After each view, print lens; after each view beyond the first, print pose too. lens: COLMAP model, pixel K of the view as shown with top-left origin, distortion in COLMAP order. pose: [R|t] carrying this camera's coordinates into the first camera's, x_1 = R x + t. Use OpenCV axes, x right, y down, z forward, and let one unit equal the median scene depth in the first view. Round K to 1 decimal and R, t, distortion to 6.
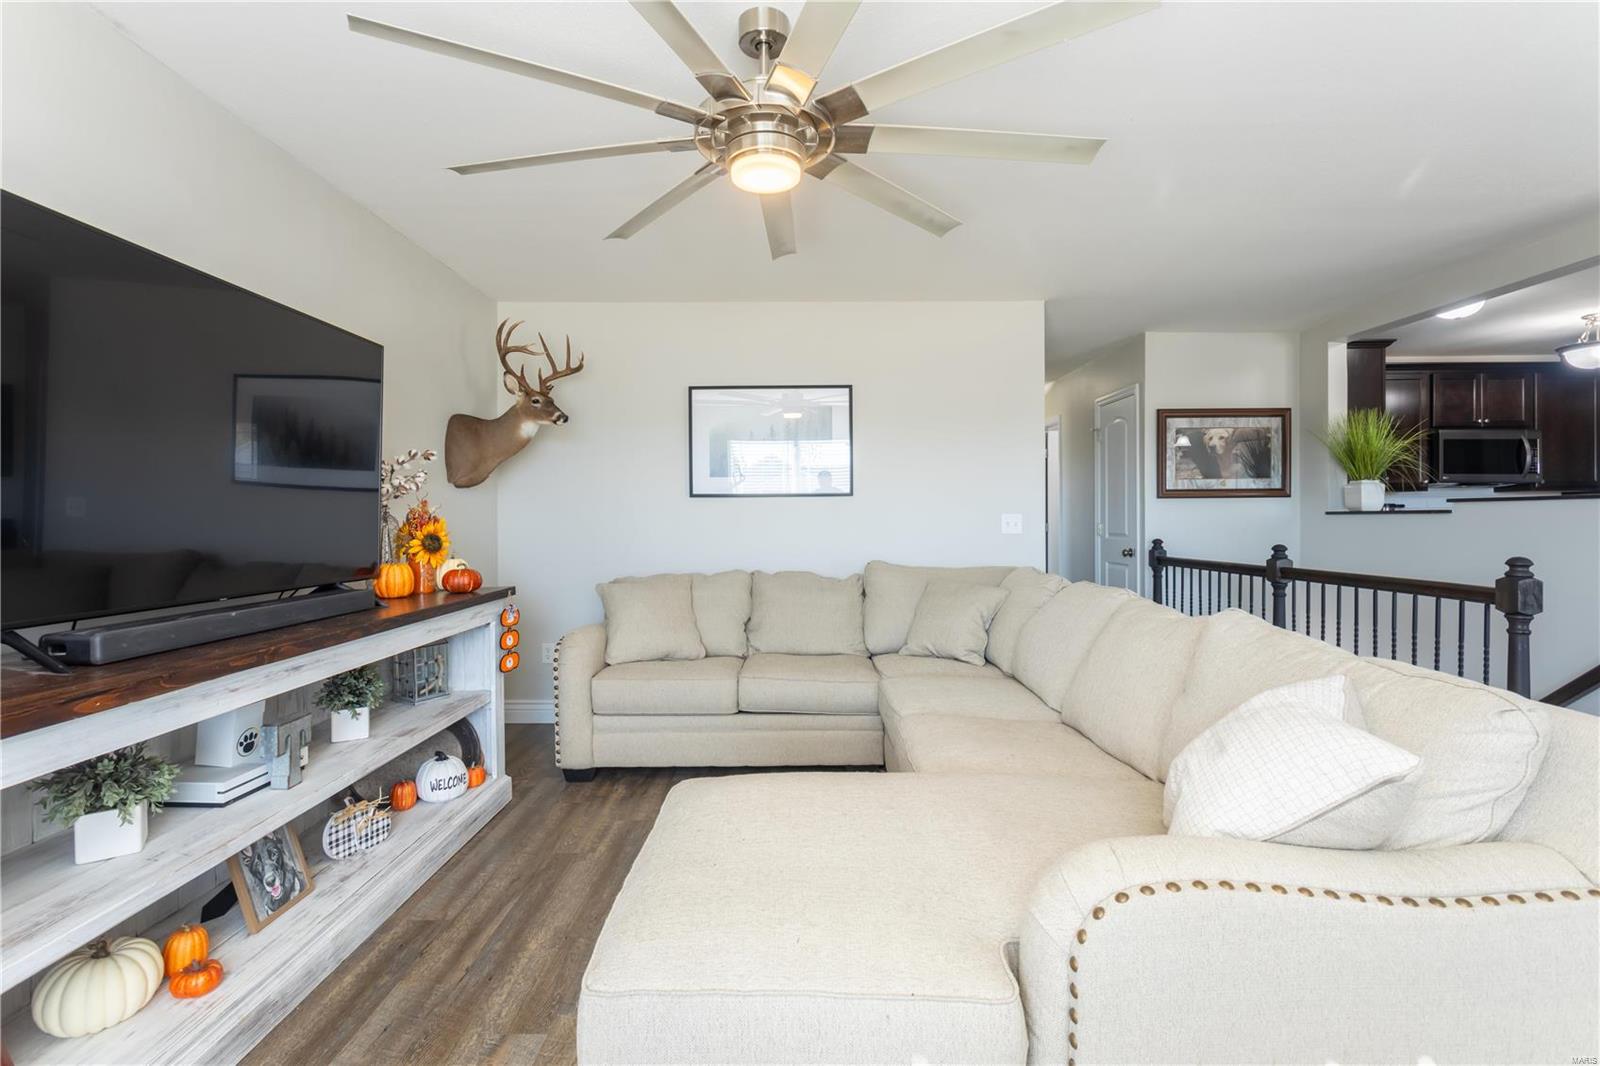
lens RADIAL K [[747.9, 0, 798.3], [0, 747.9, 518.9], [0, 0, 1]] dist [-0.001810, 0.003953]
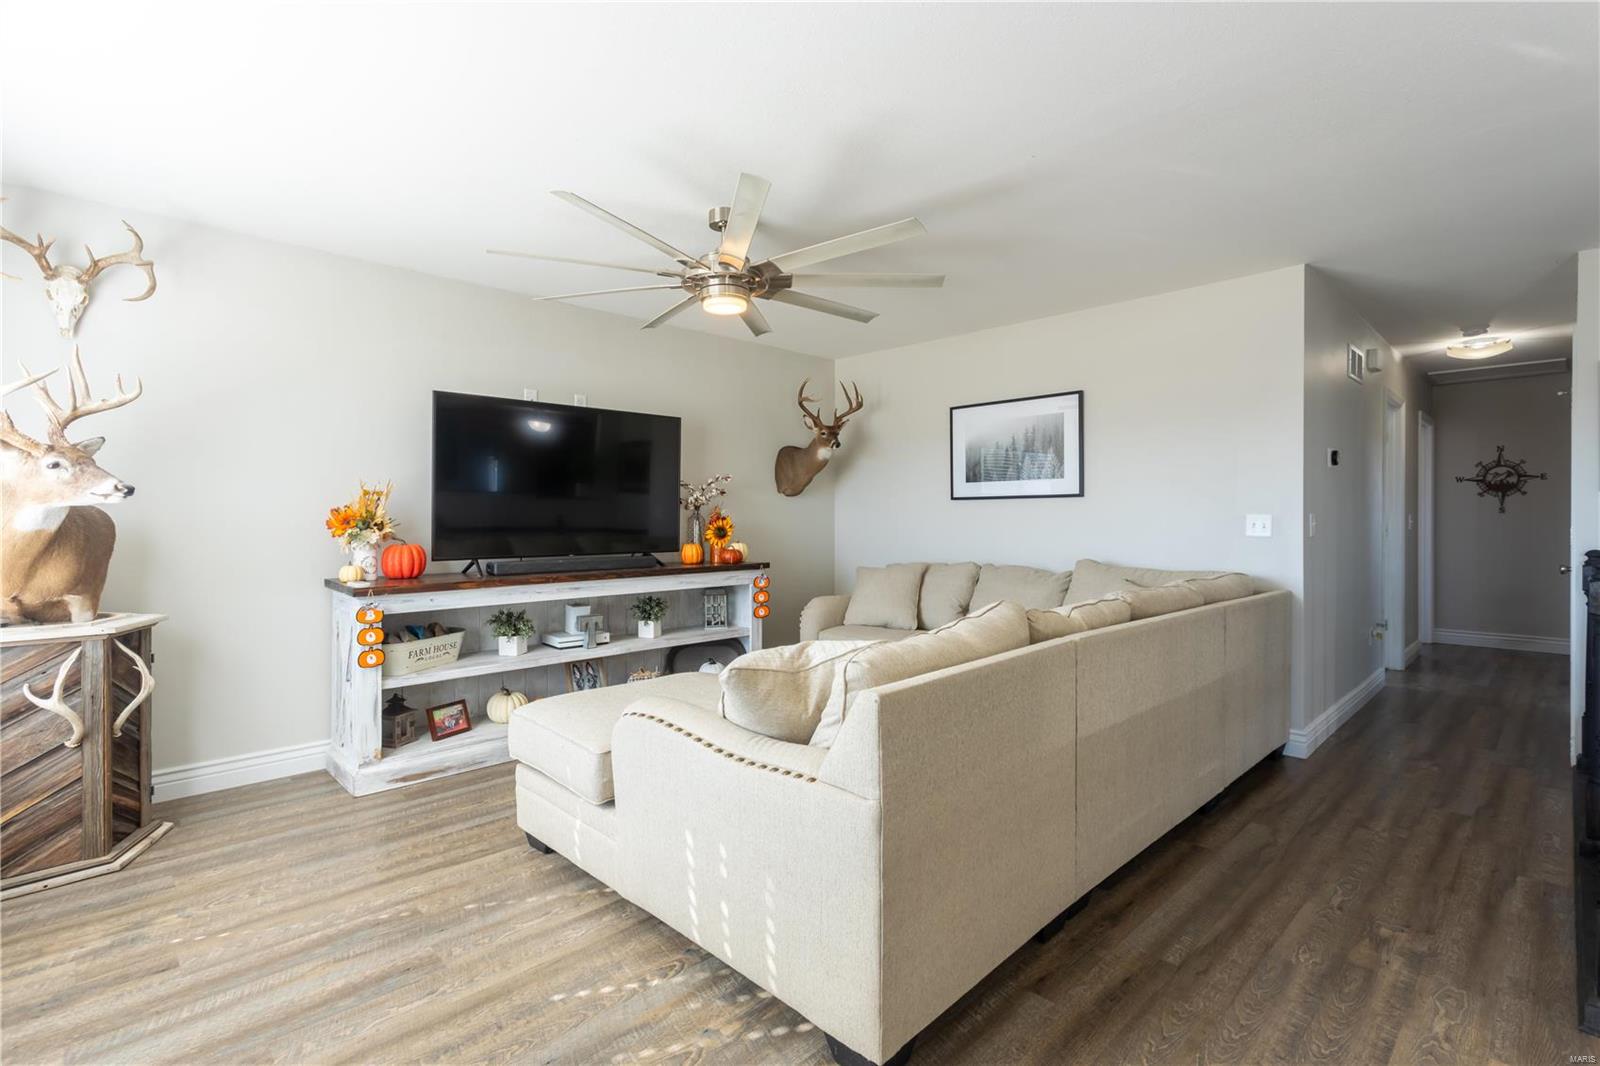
lens RADIAL K [[747.9, 0, 798.3], [0, 747.9, 518.9], [0, 0, 1]] dist [-0.001810, 0.003953]
pose [[0.698438, 0.005662, -0.715648, 0.537967], [-0.003414, 0.999984, 0.004579, -0.003520], [0.715663, -0.000756, 0.698446, -0.008822]]
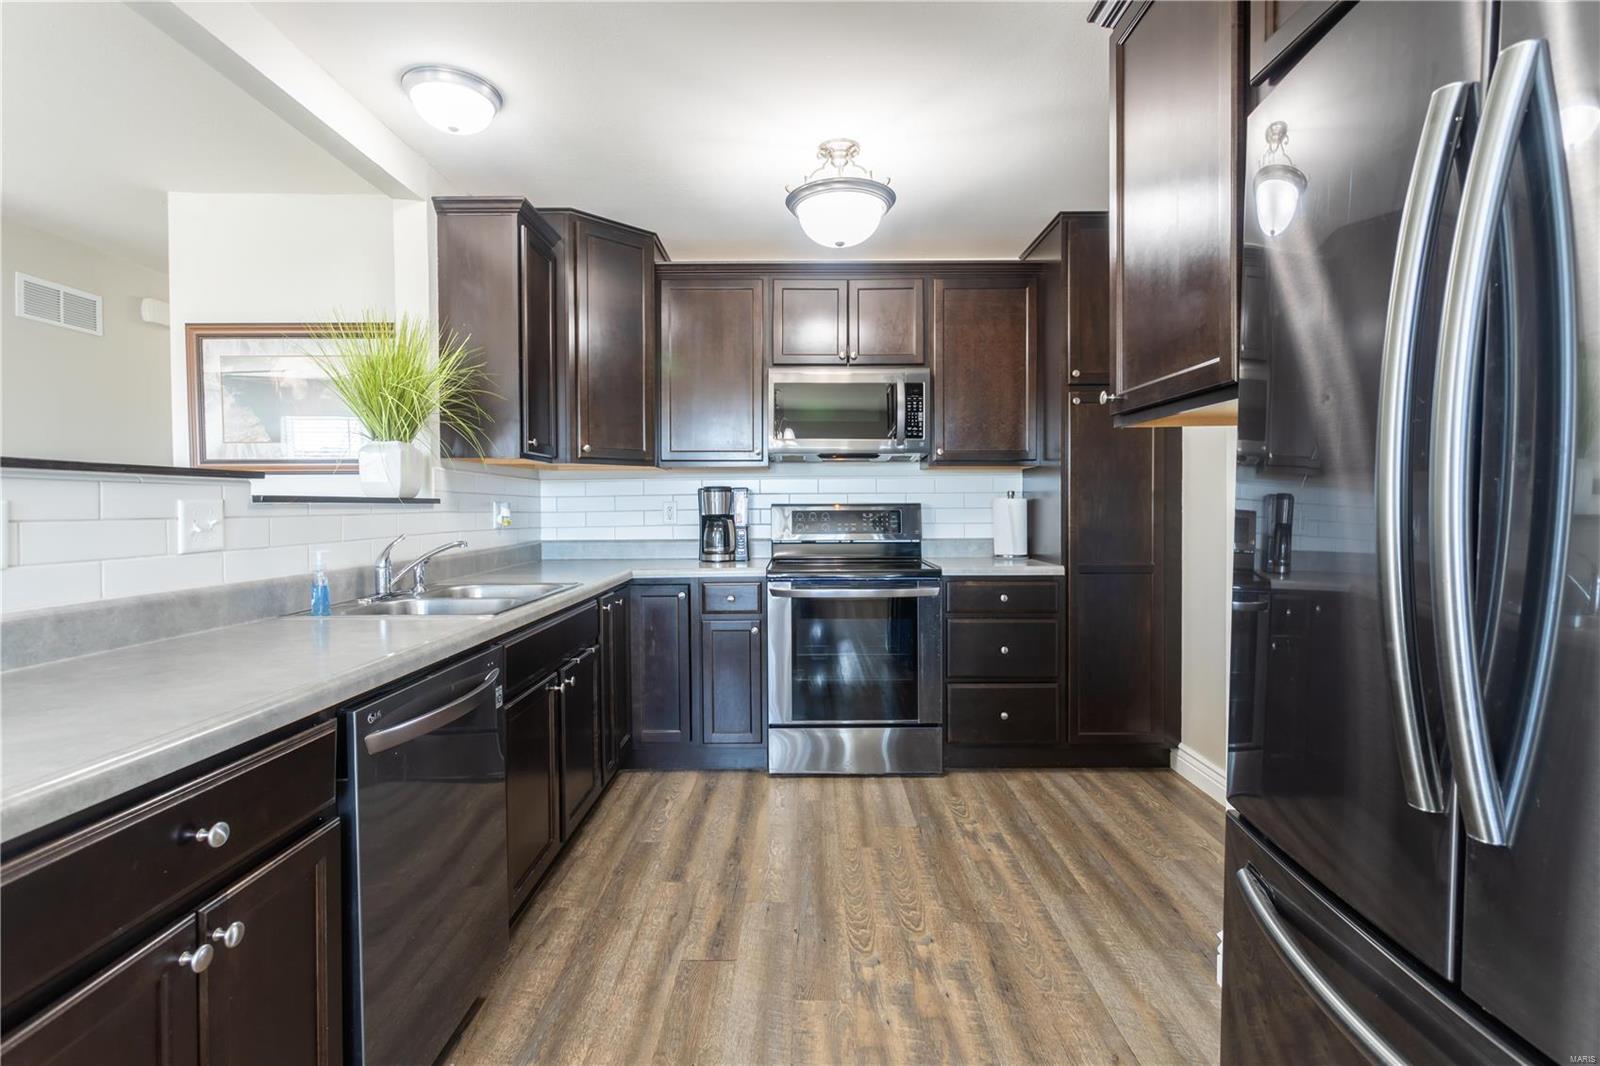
lens RADIAL K [[763.4, 0, 800.2], [0, 763.4, 521.0], [0, 0, 1]] dist [-0.006095, -0.000211]
pose [[0.999995, 0.002541, 0.001964, 1.129934], [-0.002578, 0.999814, 0.019135, -0.004096], [-0.001915, -0.019140, 0.999815, 0.464081]]
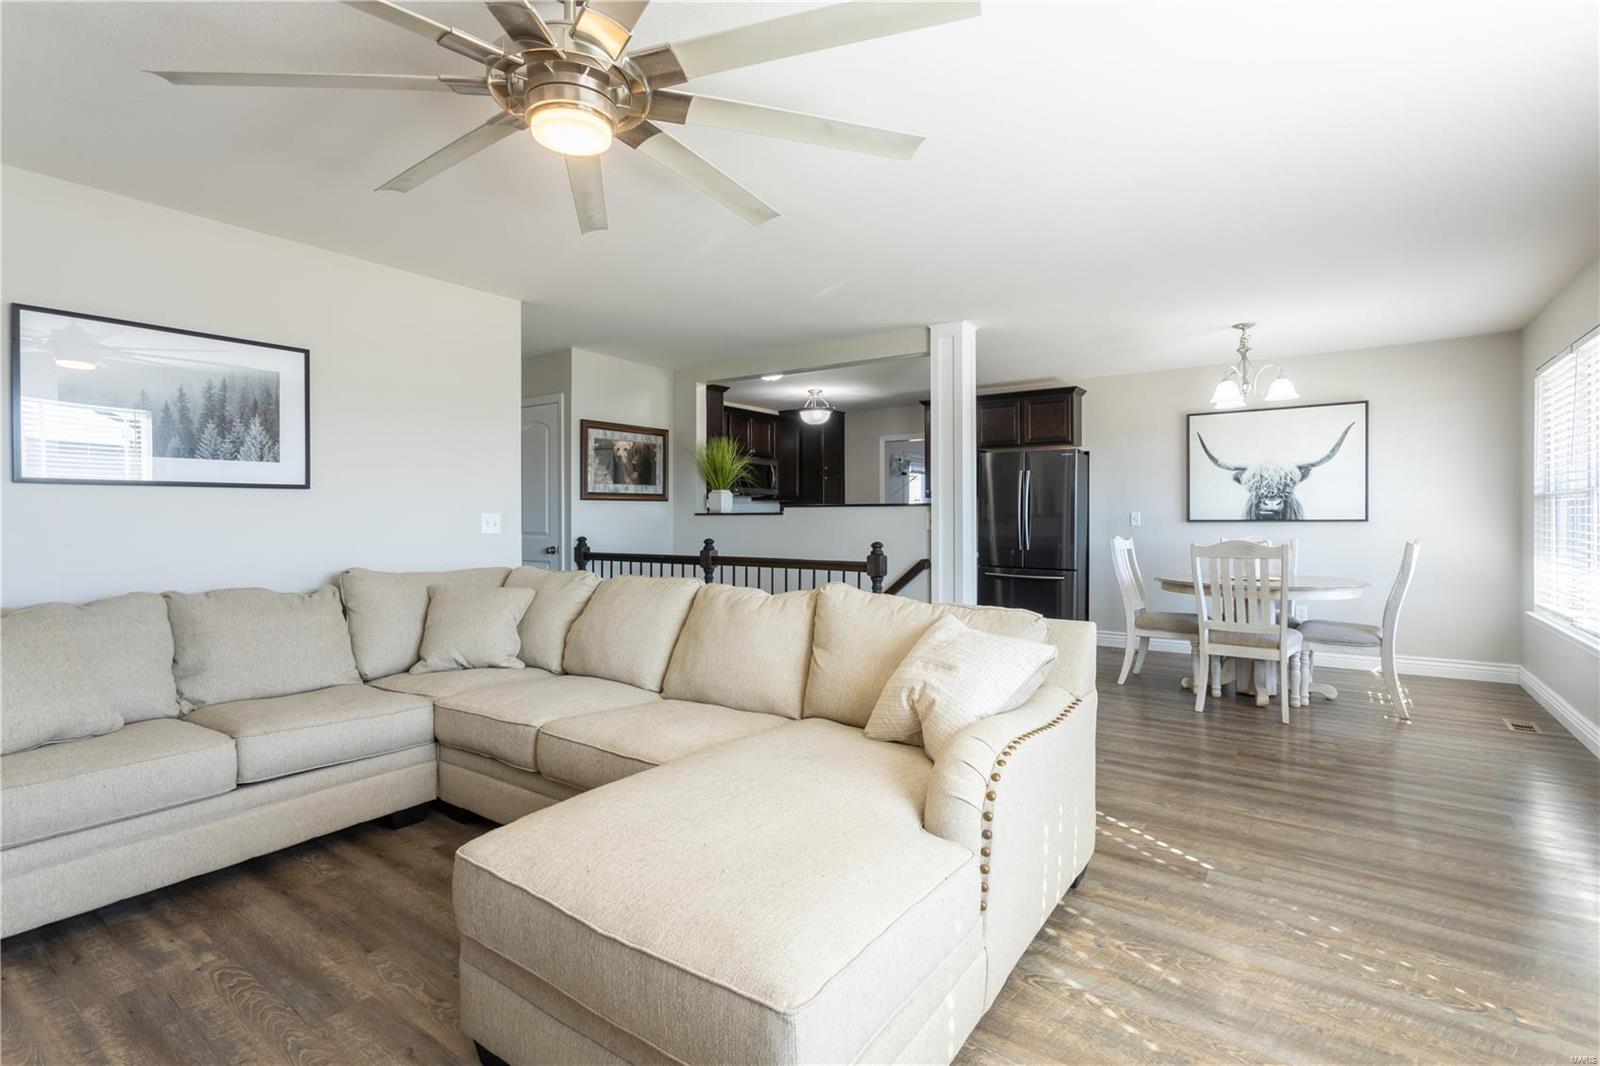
lens RADIAL K [[747.9, 0, 798.3], [0, 747.9, 518.9], [0, 0, 1]] dist [-0.001810, 0.003953]
pose [[0.583506, 0.001027, 0.812109, -0.268374], [-0.000488, 0.999999, -0.000914, 0.001573], [-0.812109, 0.000136, 0.583506, 0.111869]]
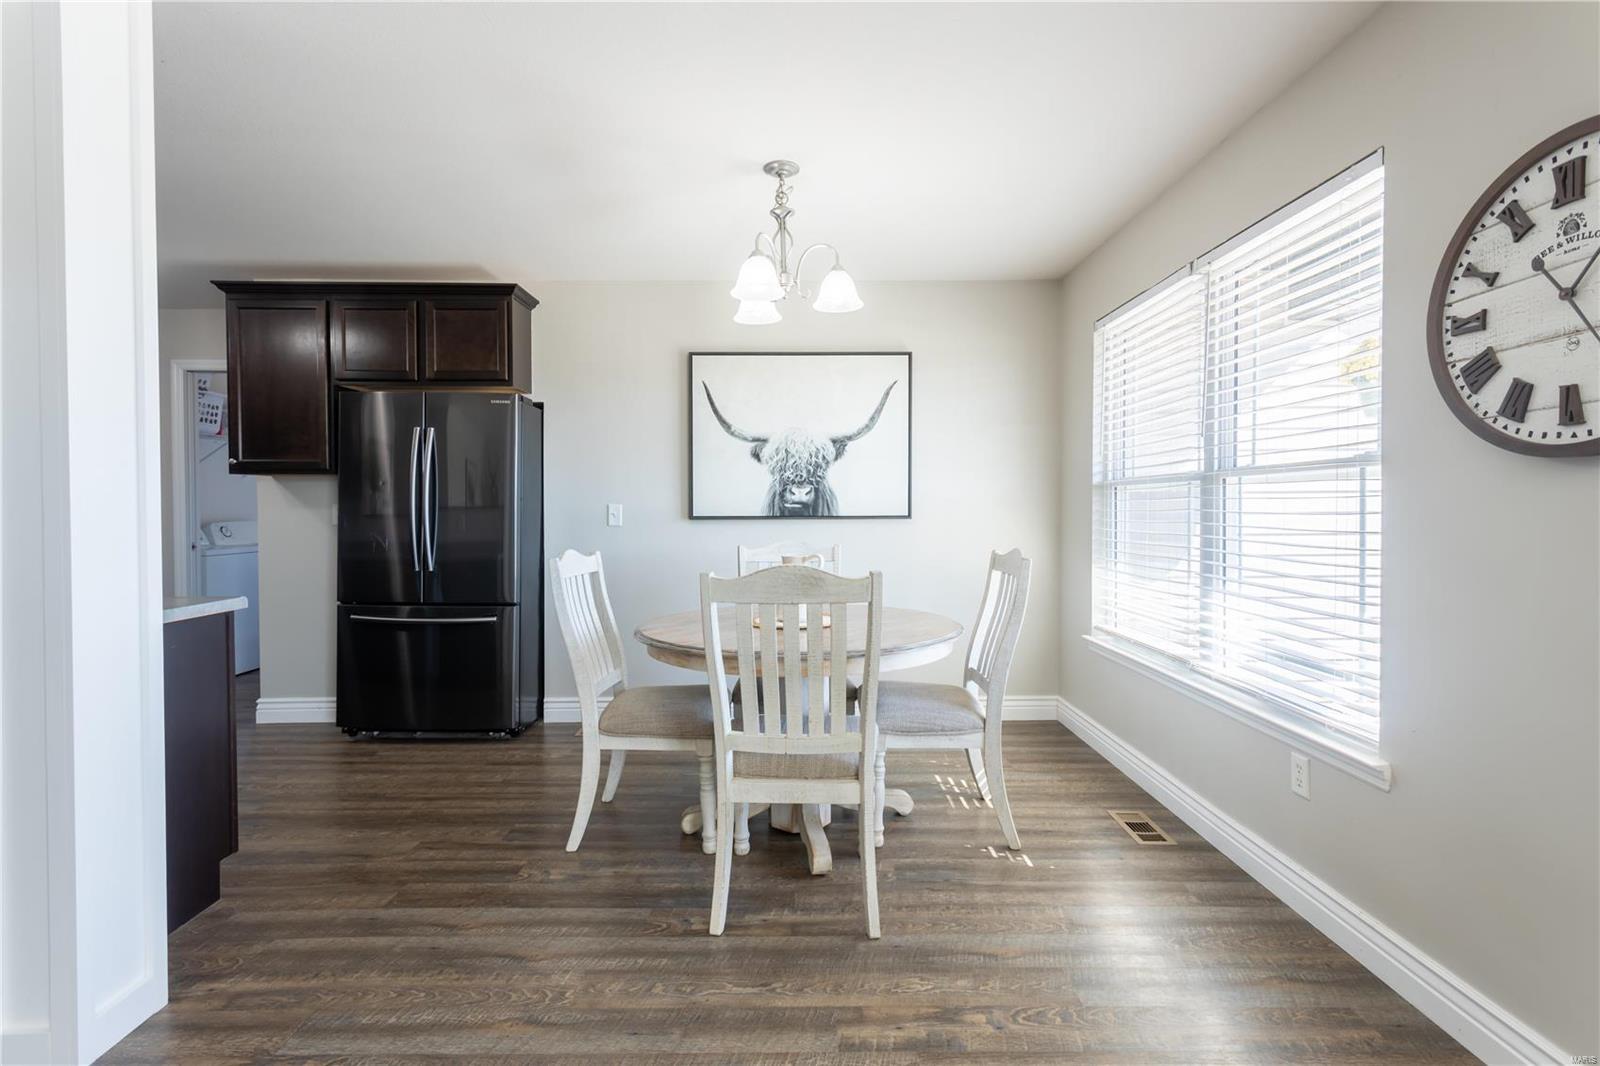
lens RADIAL K [[747.9, 0, 798.3], [0, 747.9, 518.9], [0, 0, 1]] dist [-0.001810, 0.003953]
pose [[-0.006274, -0.009547, 0.999935, 0.415630], [0.000509, 0.999954, 0.009550, -0.003785], [-0.999980, 0.000568, -0.006269, 0.215454]]
